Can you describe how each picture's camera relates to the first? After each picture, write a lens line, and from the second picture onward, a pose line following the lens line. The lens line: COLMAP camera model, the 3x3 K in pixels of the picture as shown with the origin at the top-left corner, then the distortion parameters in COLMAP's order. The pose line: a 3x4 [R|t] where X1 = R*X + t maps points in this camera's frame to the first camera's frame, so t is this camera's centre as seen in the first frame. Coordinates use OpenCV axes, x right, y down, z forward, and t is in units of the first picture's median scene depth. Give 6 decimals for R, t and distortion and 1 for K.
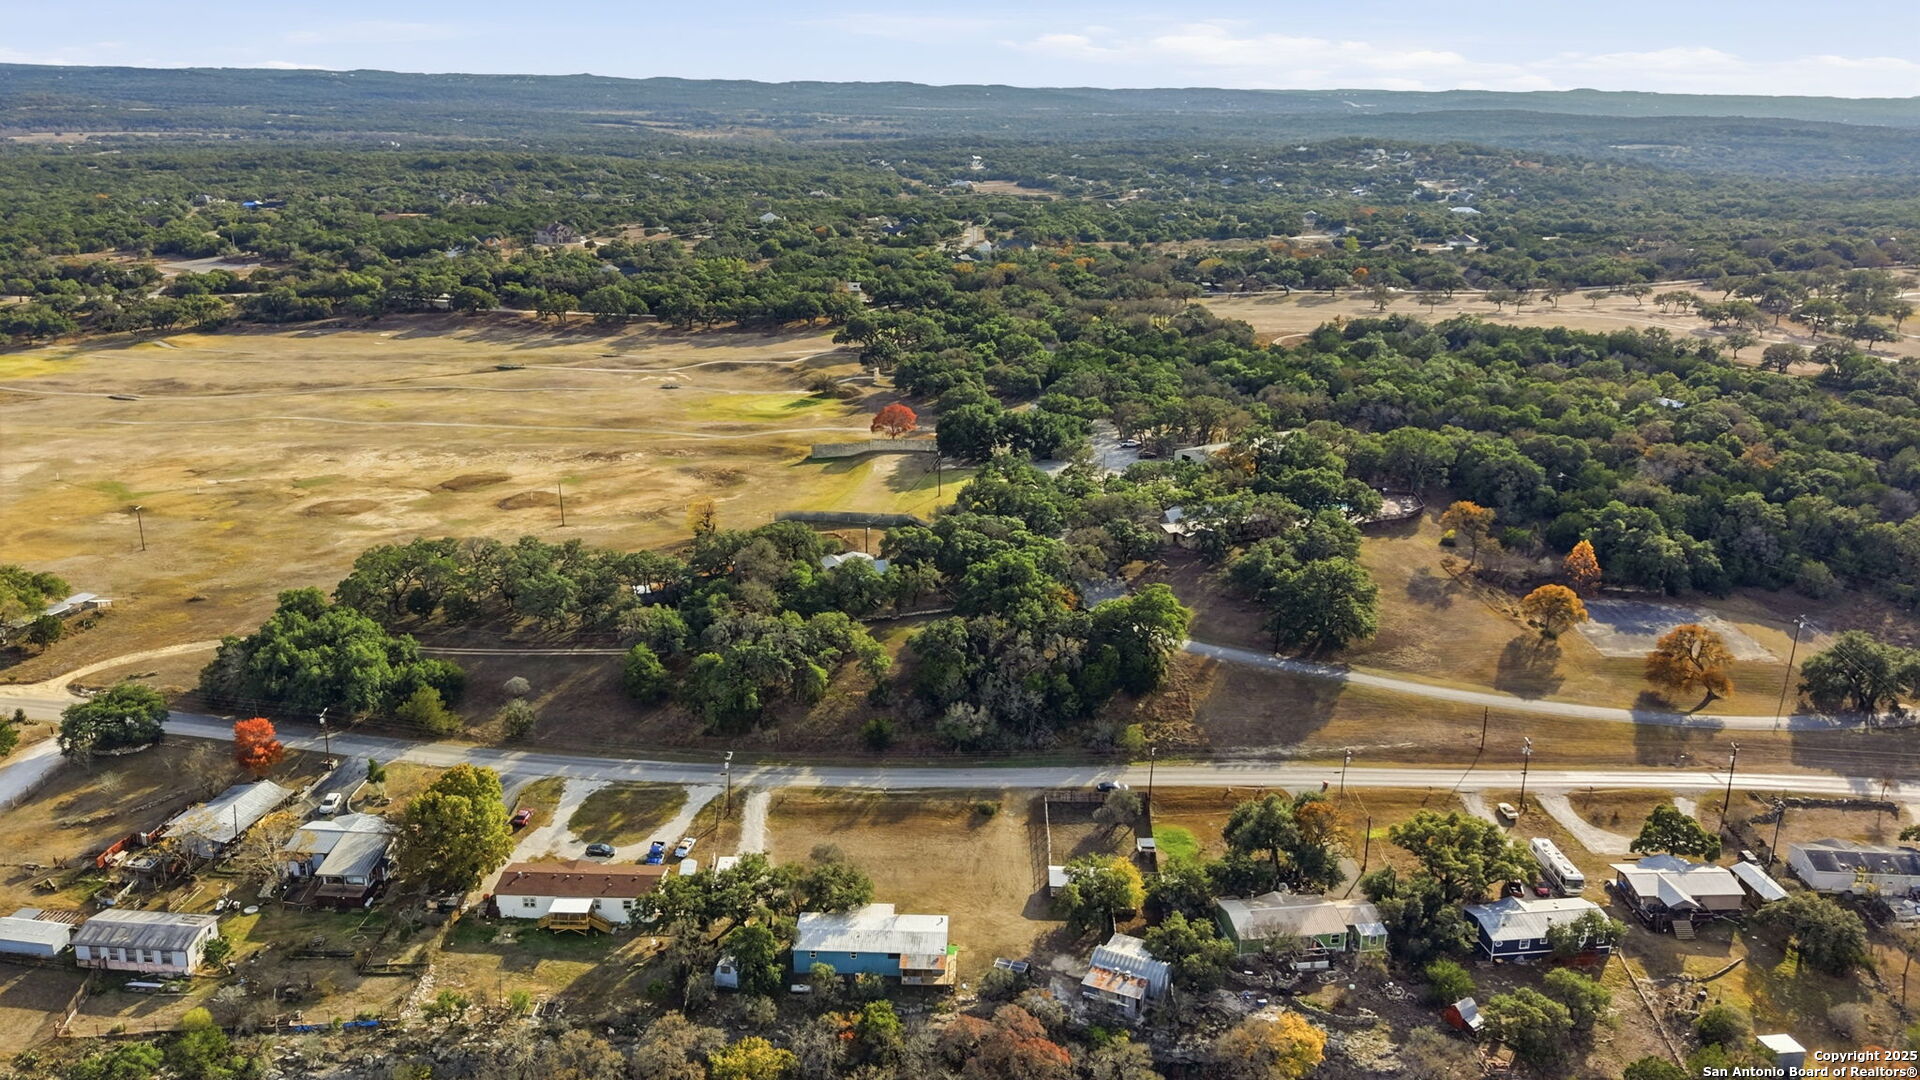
lens RADIAL K [[1532.5, 0, 956.2], [0, 1532.5, 545.6], [0, 0, 1]] dist [0.042382, -0.071623]
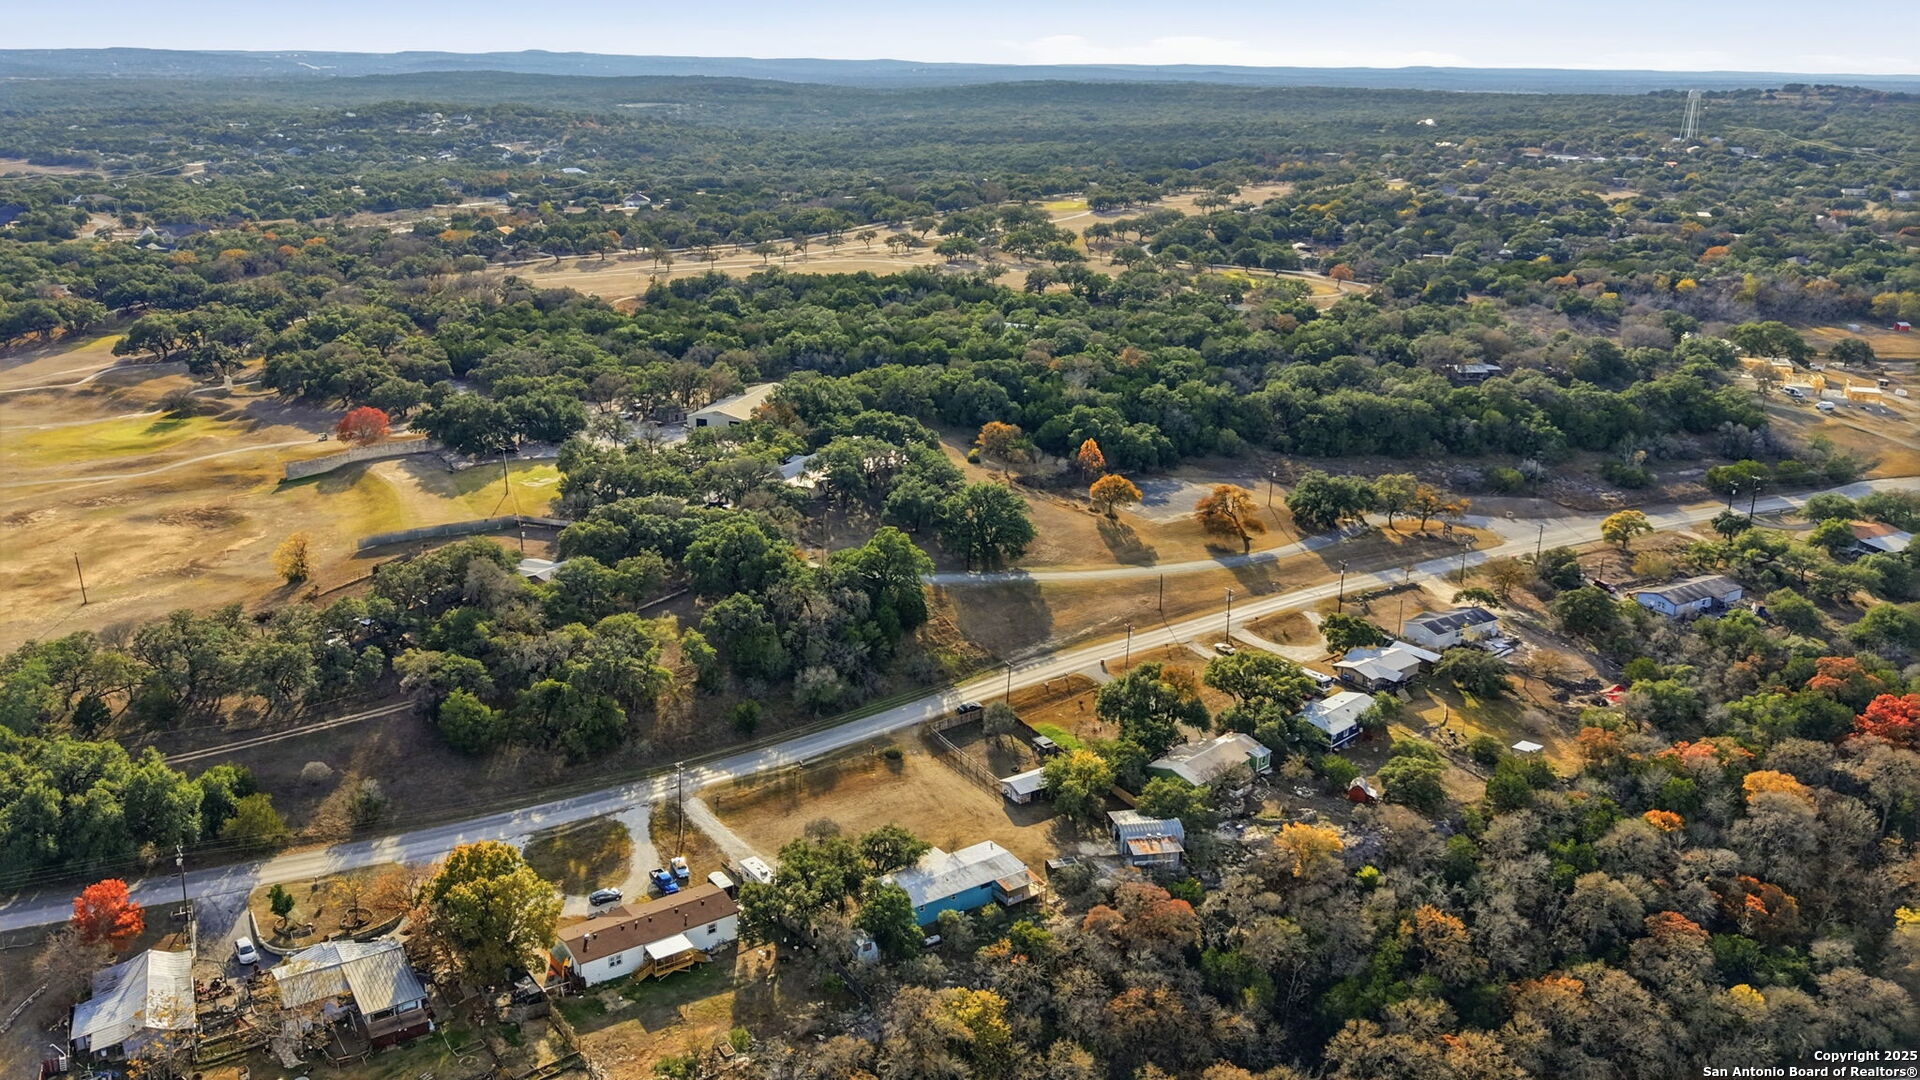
lens RADIAL K [[1532.5, 0, 961.8], [0, 1532.5, 546.7], [0, 0, 1]] dist [0.042382, -0.071623]
pose [[0.804953, -0.181799, 0.564800, -0.457739], [0.168222, 0.982770, 0.076585, -0.035845], [-0.568992, 0.033365, 0.821666, 0.095685]]
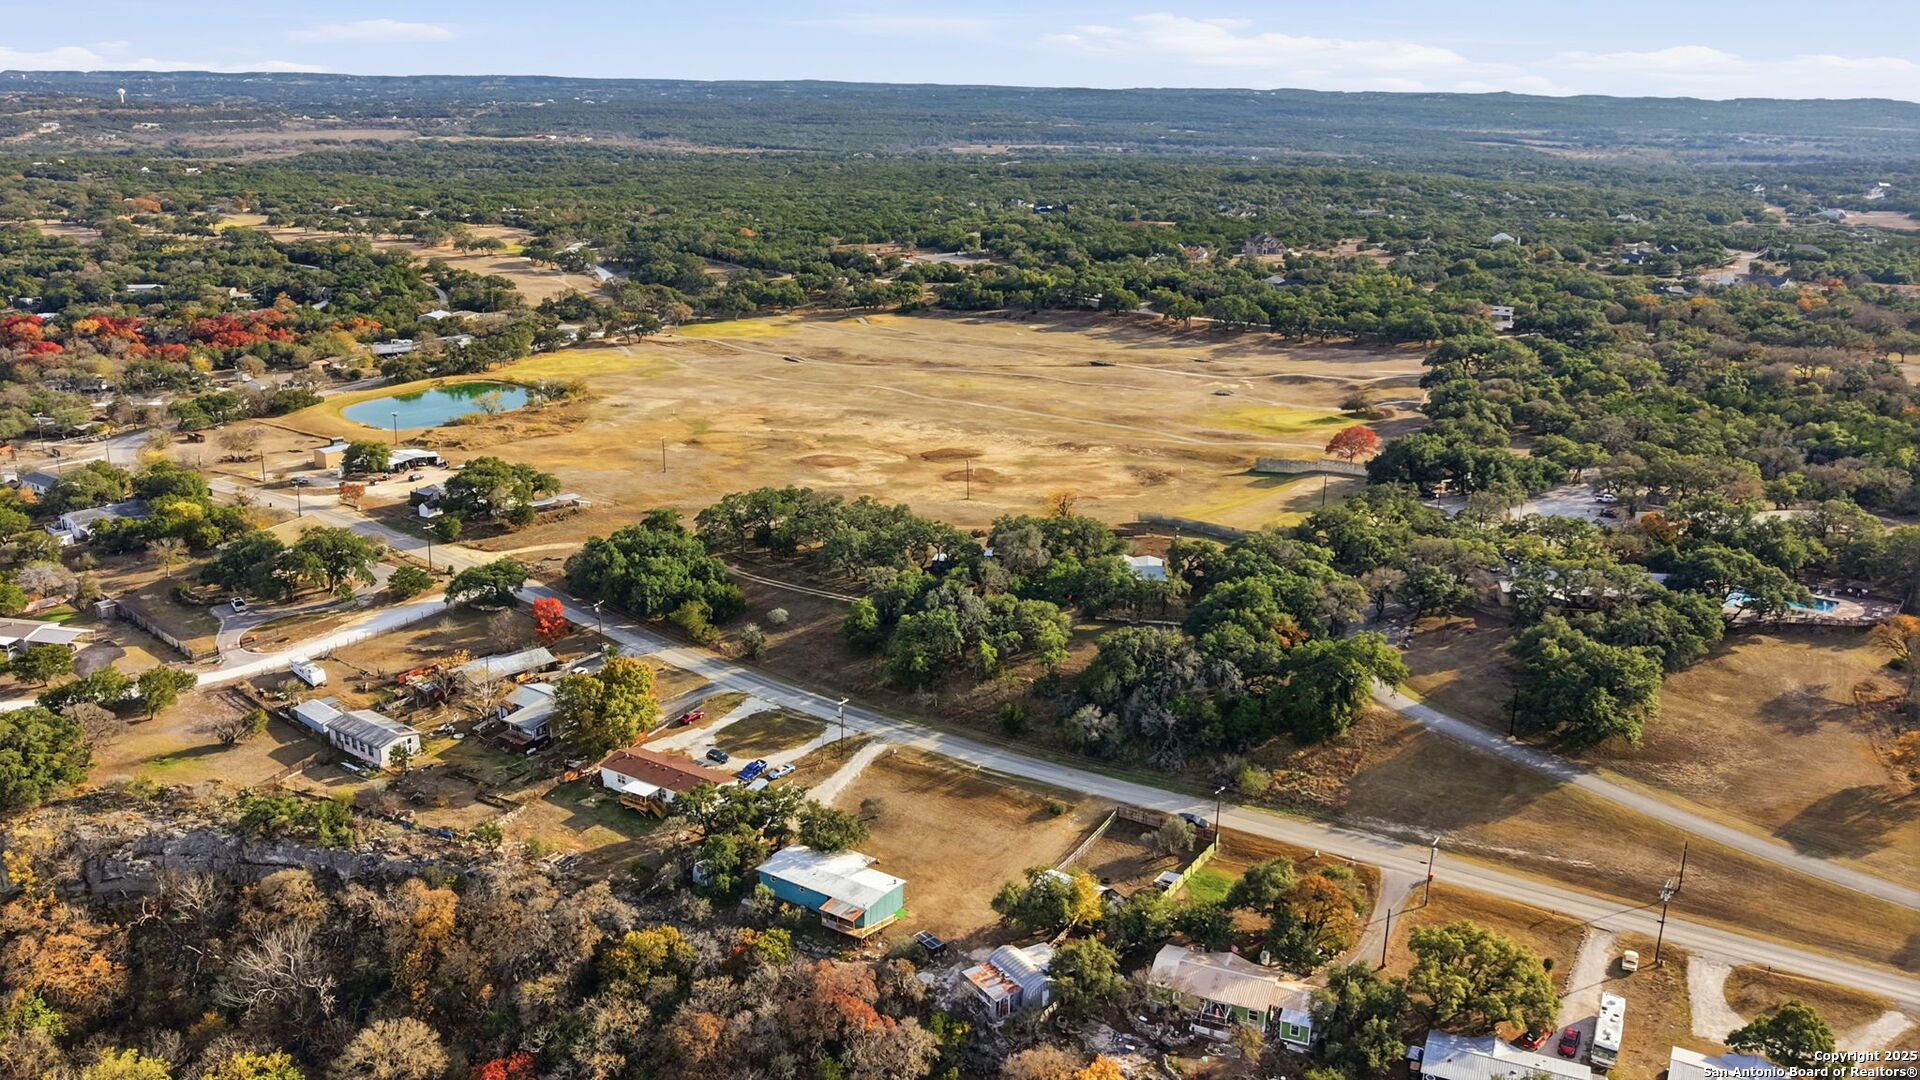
lens RADIAL K [[1532.5, 0, 957.5], [0, 1532.5, 537.0], [0, 0, 1]] dist [0.042382, -0.071623]
pose [[0.846818, 0.144331, -0.511925, 0.409381], [-0.152646, 0.987938, 0.026032, -0.018144], [0.509508, 0.056099, 0.858636, 0.082206]]
